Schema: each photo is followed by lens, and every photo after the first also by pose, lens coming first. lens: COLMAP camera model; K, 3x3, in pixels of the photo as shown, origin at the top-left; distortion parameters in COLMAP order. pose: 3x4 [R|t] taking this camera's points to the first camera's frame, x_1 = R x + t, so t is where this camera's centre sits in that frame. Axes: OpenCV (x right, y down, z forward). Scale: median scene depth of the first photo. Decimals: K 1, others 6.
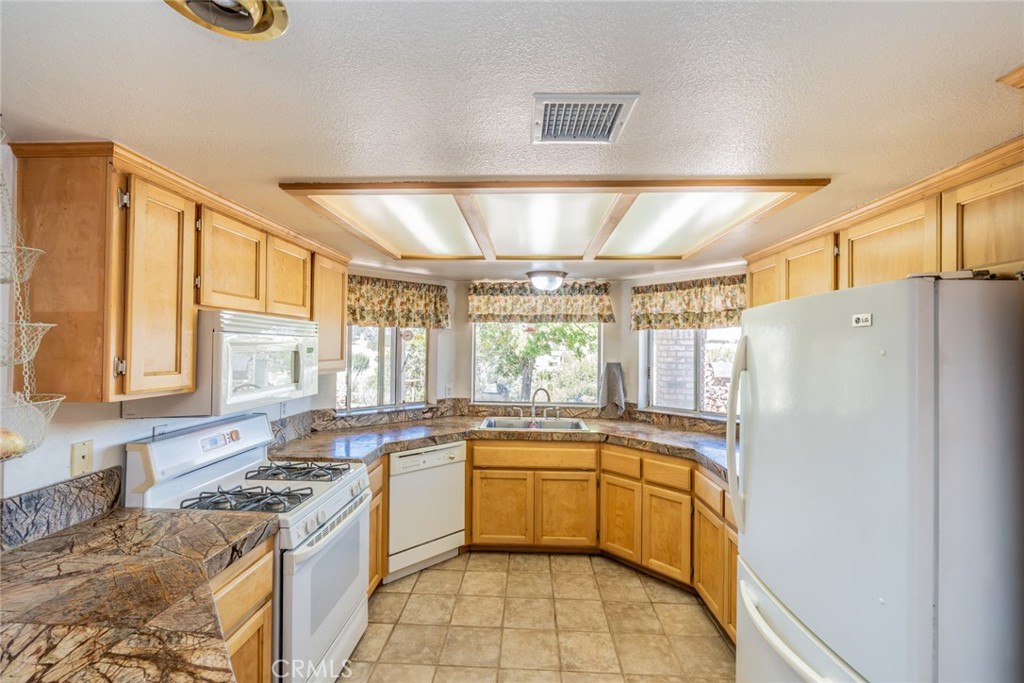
lens RADIAL K [[453.6, 0, 510.5], [0, 453.6, 344.2], [0, 0, 1]] dist [0.000943, 0.000110]
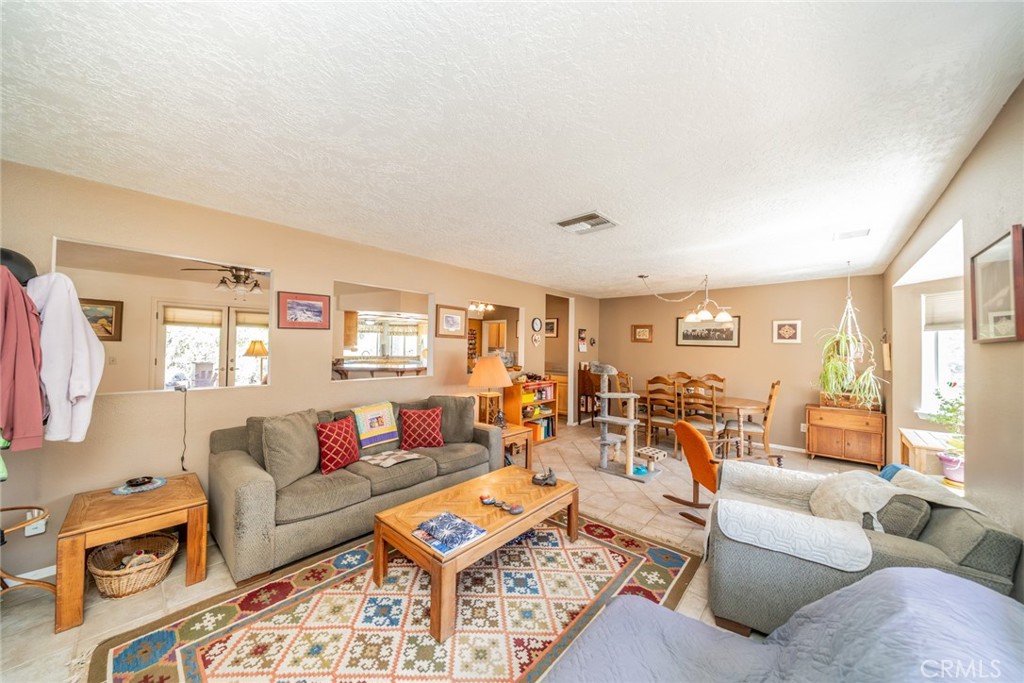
lens RADIAL K [[349.2, 0, 510.5], [0, 349.2, 342.8], [0, 0, 1]] dist [-0.008547, -0.000114]
pose [[0.626292, 0.008764, 0.779539, -1.563693], [-0.015403, 0.999881, 0.001134, 0.010611], [-0.779436, -0.012717, 0.626353, -1.857258]]
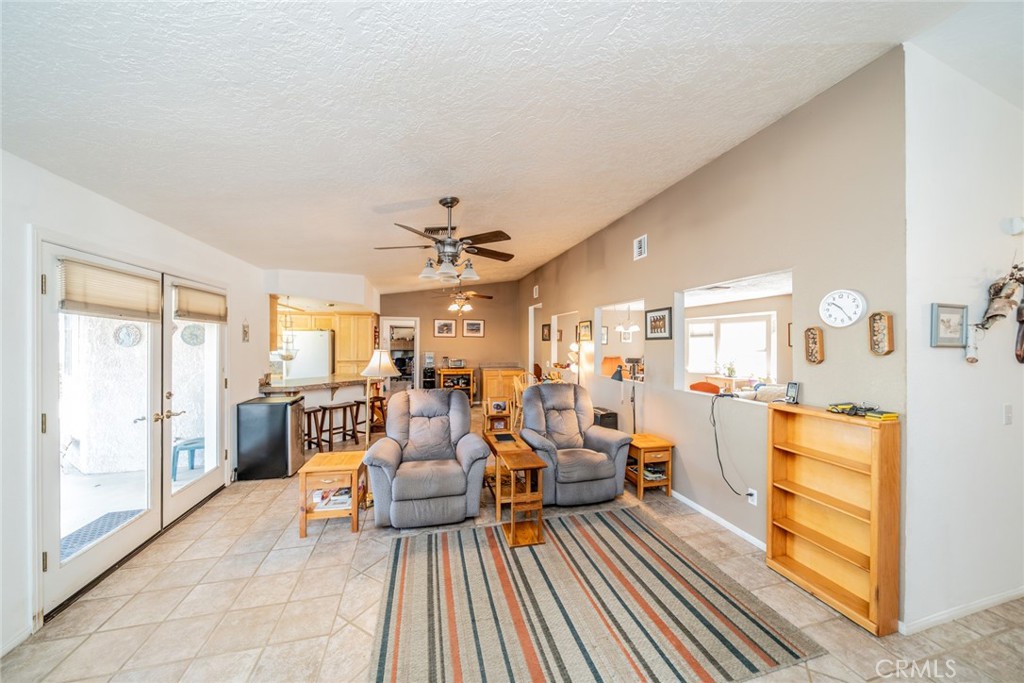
lens RADIAL K [[349.2, 0, 510.5], [0, 349.2, 342.8], [0, 0, 1]] dist [-0.008547, -0.000114]
pose [[-0.316938, -0.014624, 0.948333, -2.086459], [-0.014555, 0.999838, 0.010554, -0.014940], [-0.948335, -0.010458, -0.317100, -0.017443]]
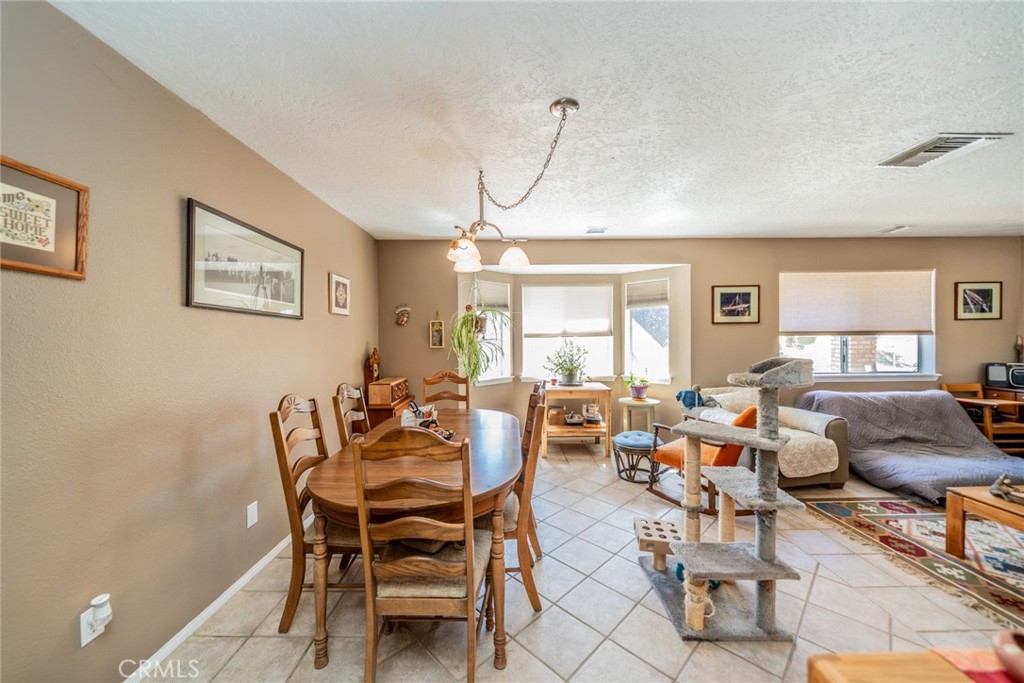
lens RADIAL K [[372.5, 0, 511.9], [0, 372.5, 339.9], [0, 0, 1]] dist [-0.007557, 0.000614]
pose [[-0.998012, -0.004074, -0.062885, -0.027790], [-0.004051, 0.999992, -0.000506, 0.059054], [0.062887, -0.000250, -0.998021, -0.872076]]
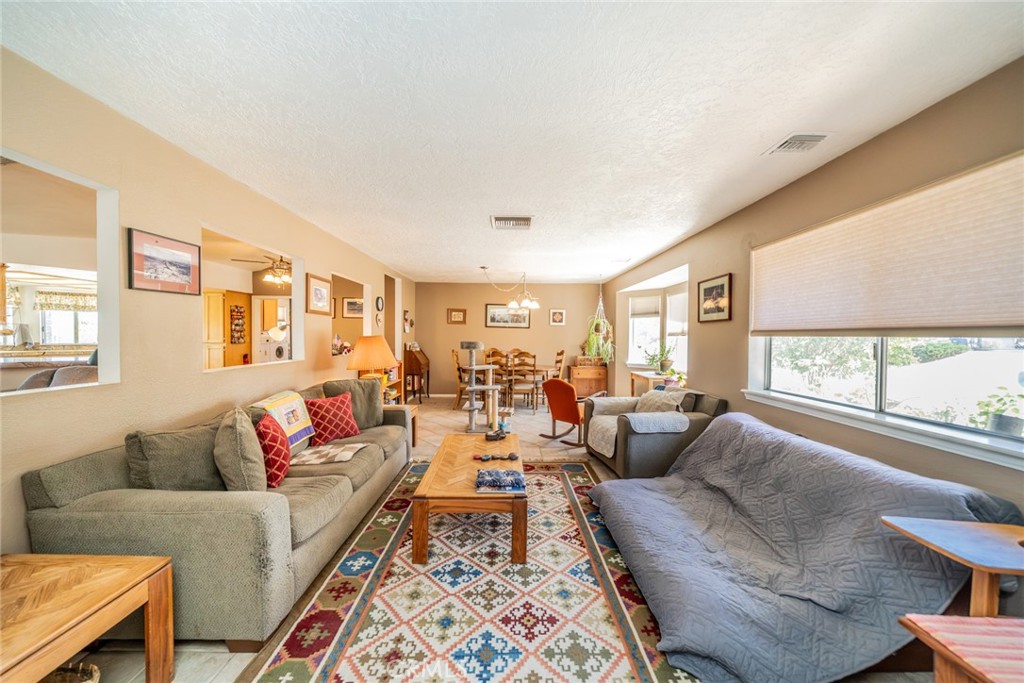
lens RADIAL K [[349.2, 0, 510.5], [0, 349.2, 342.8], [0, 0, 1]] dist [-0.008547, -0.000114]
pose [[-0.067132, -0.033406, 0.997185, -1.821868], [-0.017768, 0.999321, 0.032282, 0.039988], [-0.997586, -0.015551, -0.067680, -1.406044]]
